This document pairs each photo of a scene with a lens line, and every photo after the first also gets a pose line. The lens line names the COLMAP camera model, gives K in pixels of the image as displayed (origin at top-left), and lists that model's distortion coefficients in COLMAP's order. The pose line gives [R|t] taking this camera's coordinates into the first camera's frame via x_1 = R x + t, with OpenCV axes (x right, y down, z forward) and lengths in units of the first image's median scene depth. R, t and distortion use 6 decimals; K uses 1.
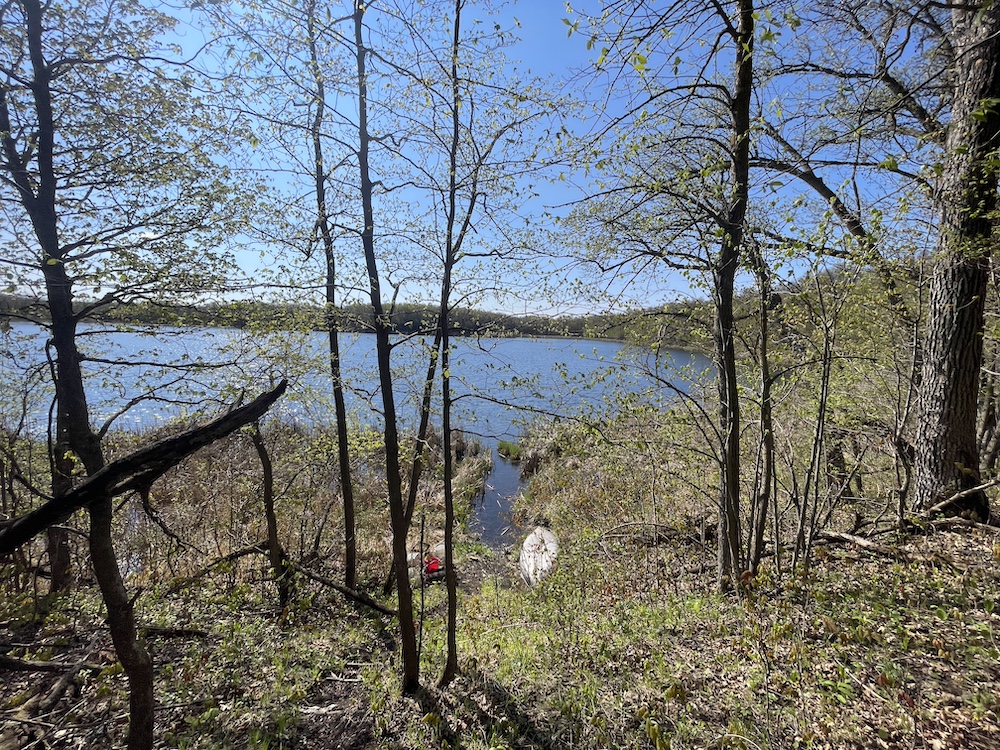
lens RADIAL K [[402.0, 0, 494.6], [0, 402.0, 375.7], [0, 0, 1]] dist [-0.001507, -0.000144]
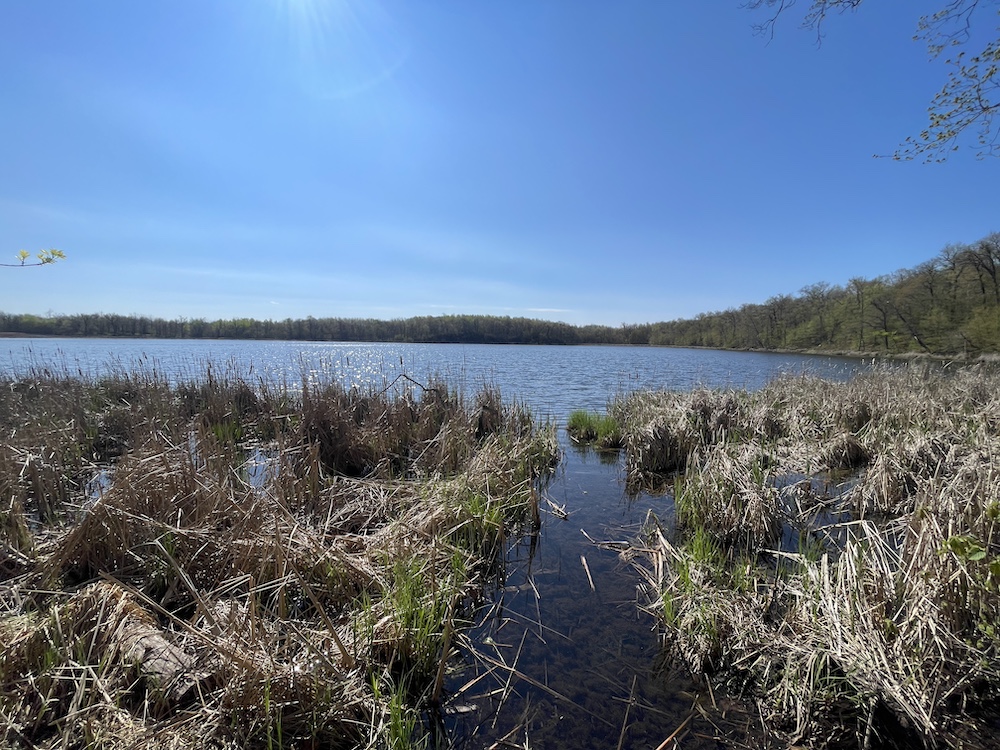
lens RADIAL K [[402.0, 0, 494.6], [0, 402.0, 375.7], [0, 0, 1]] dist [-0.001507, -0.000144]
pose [[0.988925, -0.001530, -0.148409, -0.010002], [-0.003245, 0.999485, -0.031927, 0.152301], [0.148382, 0.032055, 0.988410, 0.561370]]
